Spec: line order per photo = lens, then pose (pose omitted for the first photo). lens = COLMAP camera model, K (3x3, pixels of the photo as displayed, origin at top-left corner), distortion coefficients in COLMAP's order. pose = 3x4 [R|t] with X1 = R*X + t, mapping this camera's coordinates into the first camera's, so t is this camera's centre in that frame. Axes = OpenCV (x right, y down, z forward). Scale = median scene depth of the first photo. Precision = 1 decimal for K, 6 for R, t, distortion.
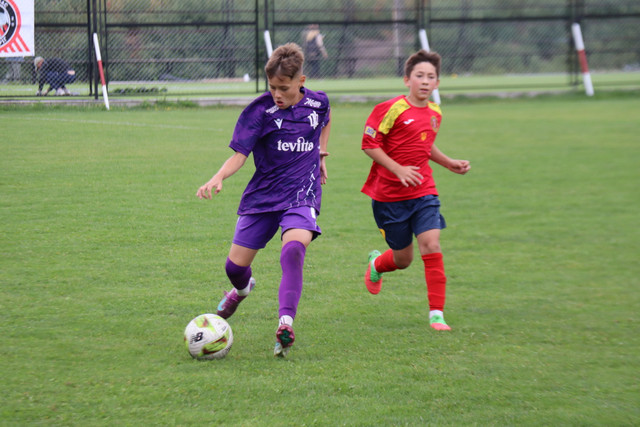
lens RADIAL K [[2421.8, 0, 322.3], [0, 2421.8, 211.0], [0, 0, 1]] dist [0.688044, 0.000000]
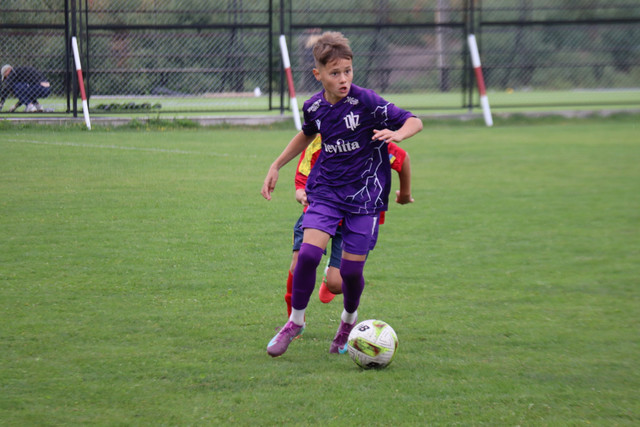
lens RADIAL K [[2386.9, 0, 319.6], [0, 2386.9, 214.3], [0, 0, 1]] dist [0.379072, 0.000000]
pose [[0.999957, 0.005503, -0.007478, -0.003846], [-0.005603, 0.999895, -0.013388, -0.002568], [0.007404, 0.013429, 0.999882, 0.190187]]
